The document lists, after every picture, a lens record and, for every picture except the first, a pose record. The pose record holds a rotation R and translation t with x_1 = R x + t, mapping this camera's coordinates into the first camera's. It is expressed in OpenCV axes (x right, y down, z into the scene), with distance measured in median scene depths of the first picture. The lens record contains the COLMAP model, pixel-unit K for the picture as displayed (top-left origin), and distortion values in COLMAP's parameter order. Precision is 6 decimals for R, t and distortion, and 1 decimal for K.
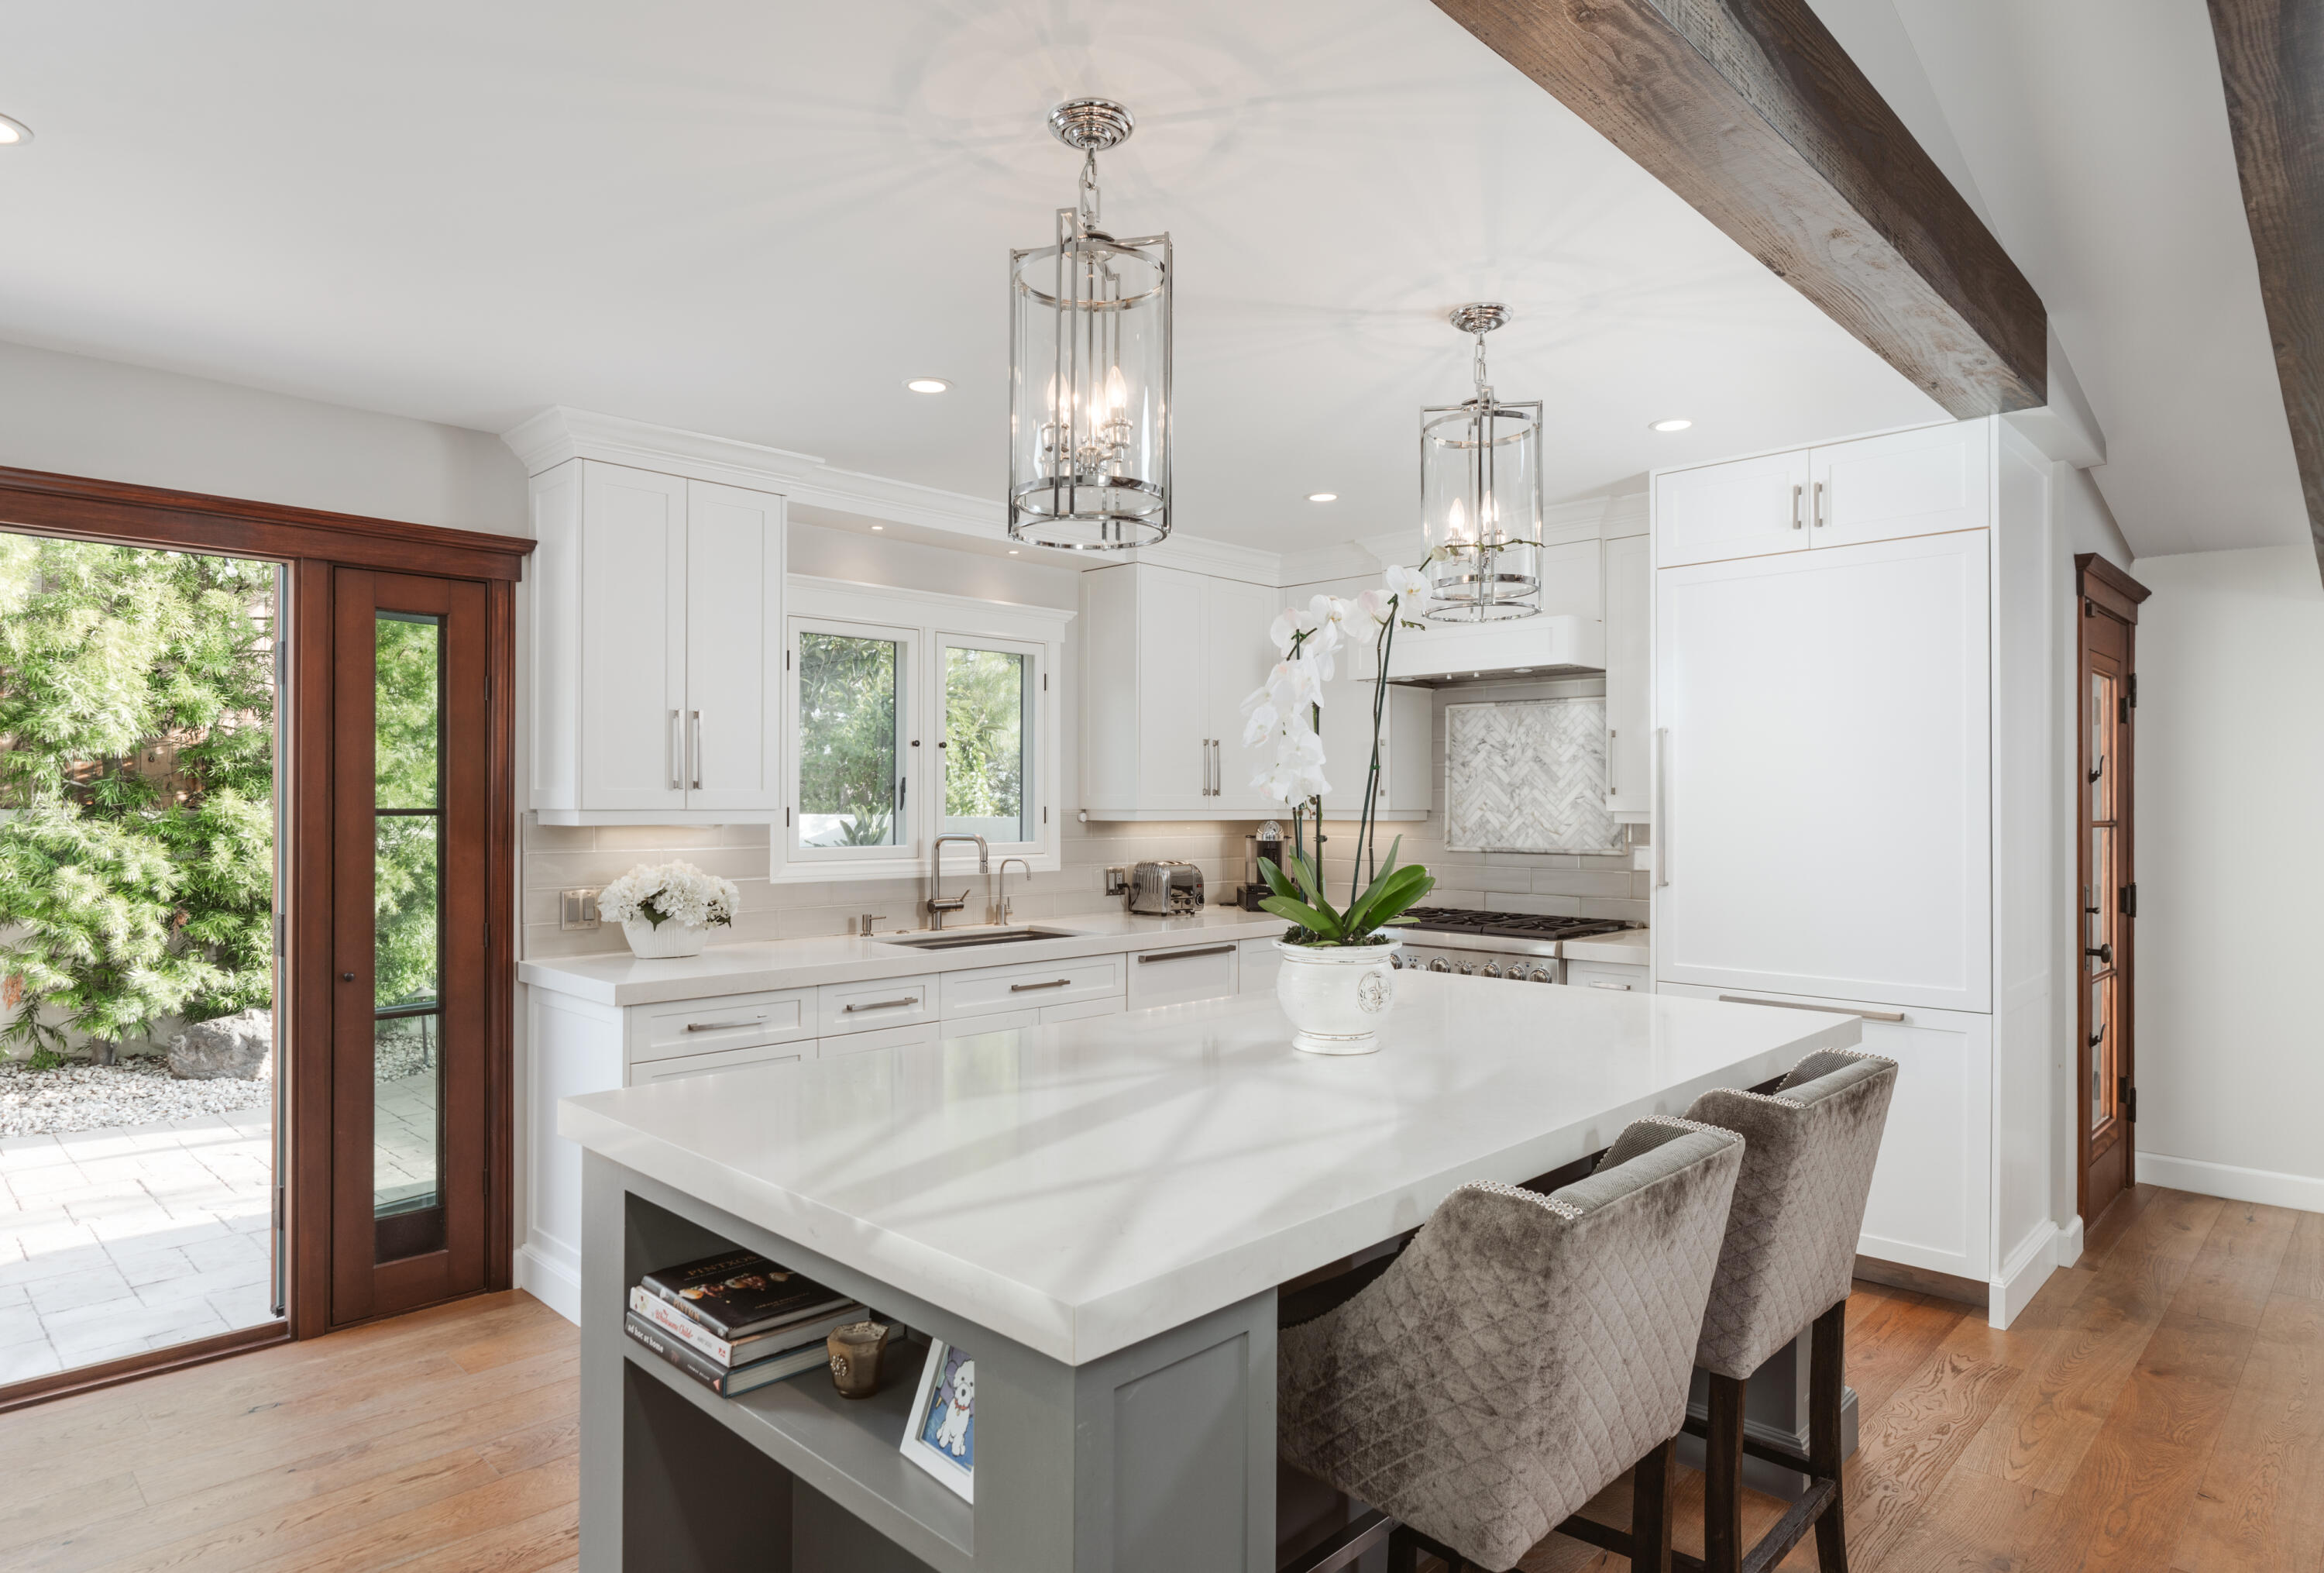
lens RADIAL K [[1281.8, 0, 1135.3], [0, 1281.8, 785.8], [0, 0, 1]] dist [-0.017453, -0.000533]
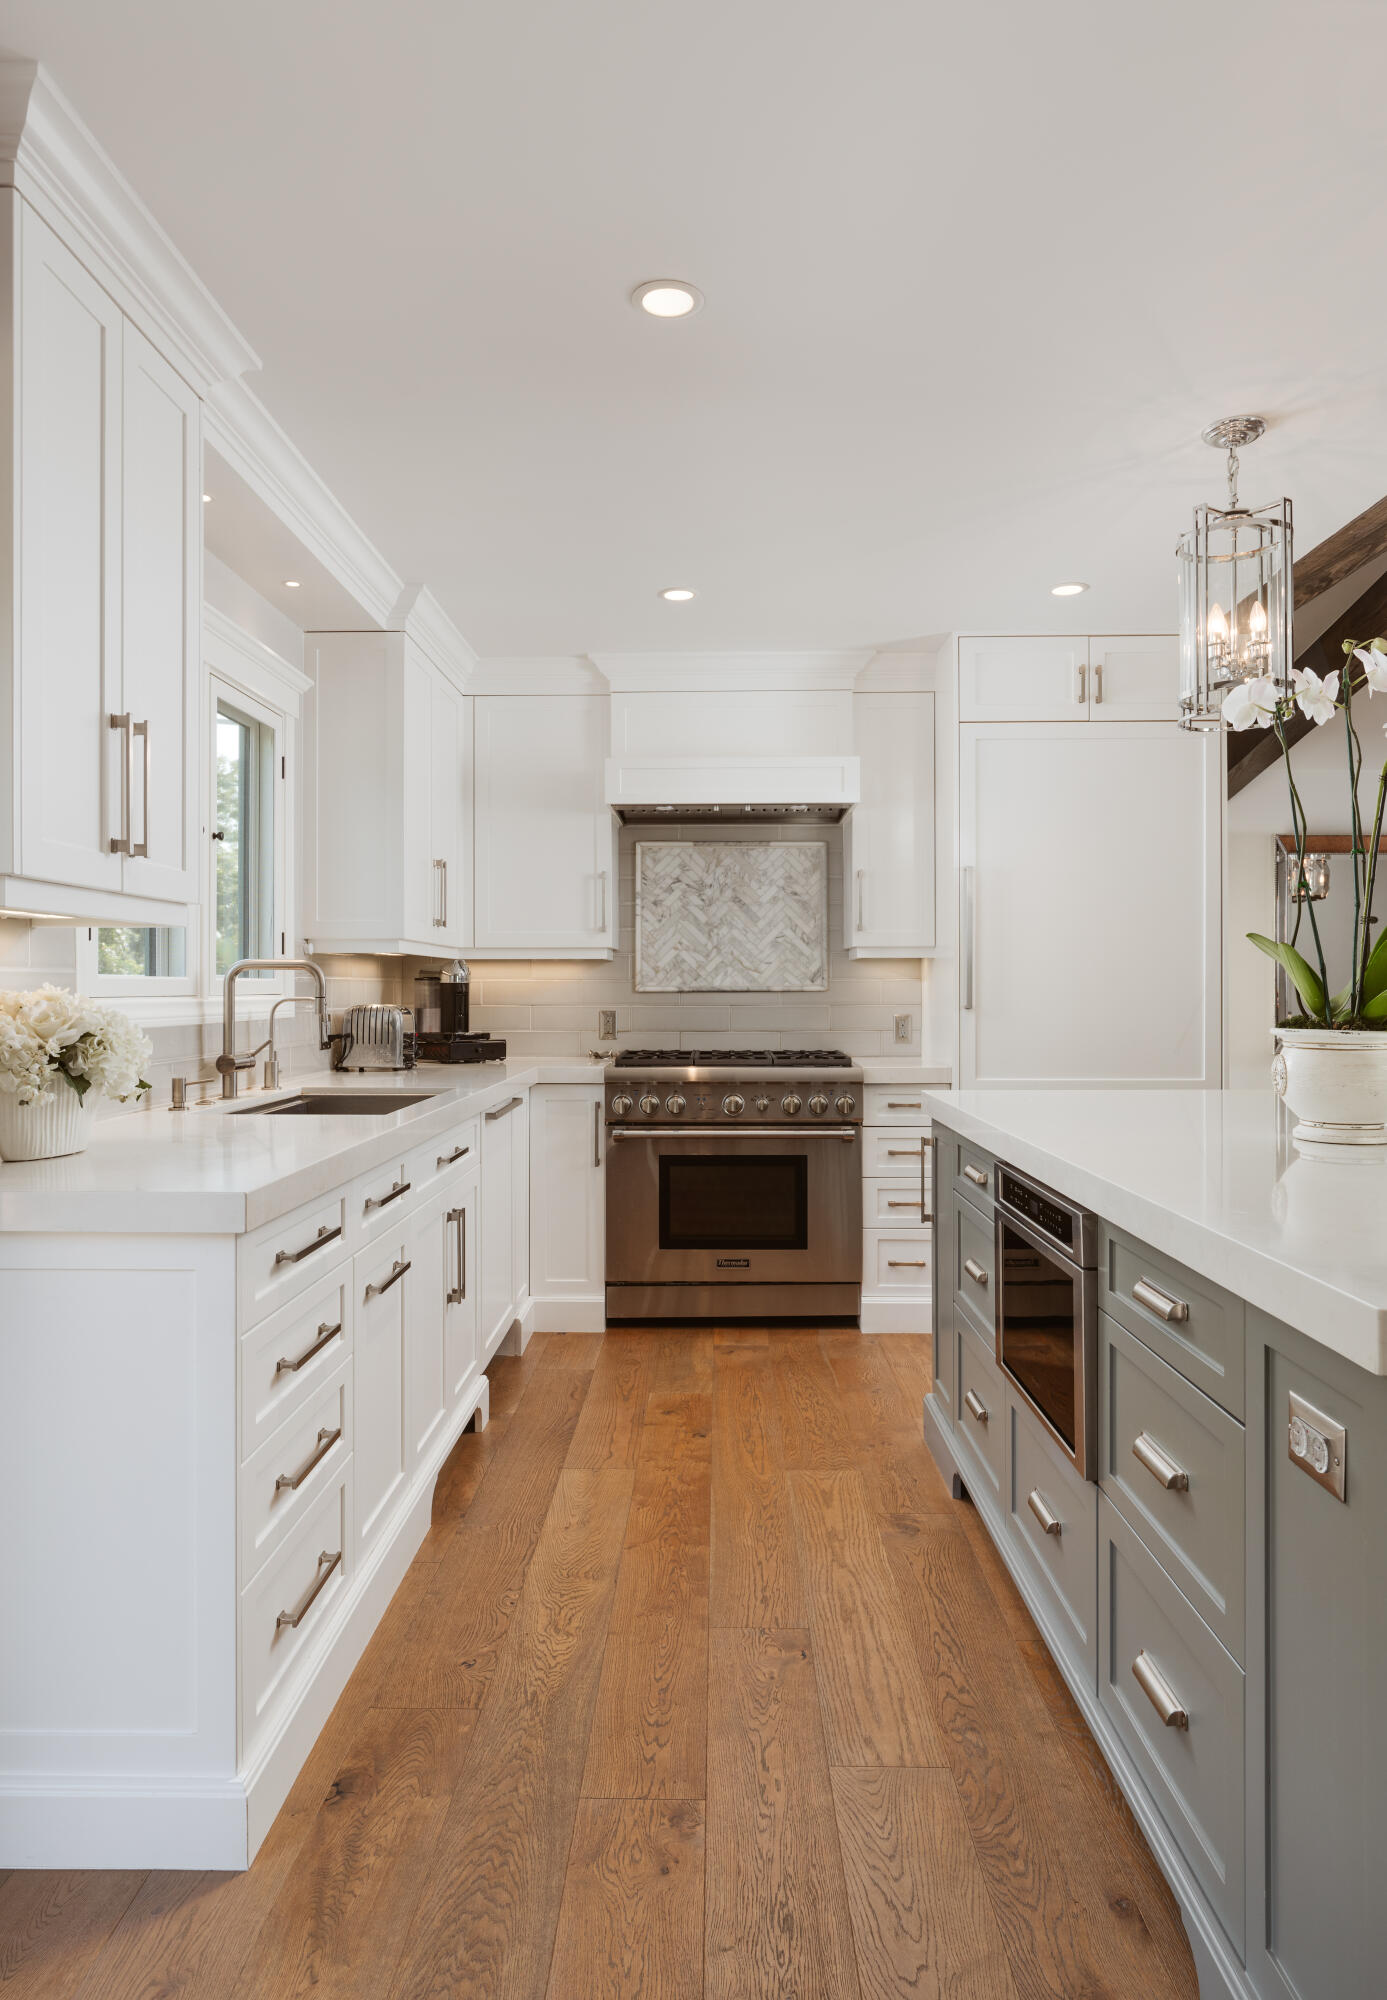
lens RADIAL K [[1227.1, 0, 680.8], [0, 1227.1, 992.6], [0, 0, 1]] dist [-0.004293, 0.000370]
pose [[0.728887, -0.005962, 0.684608, -0.396913], [-0.007123, 0.999842, 0.016291, 0.038496], [-0.684596, -0.016751, 0.728730, 0.317603]]
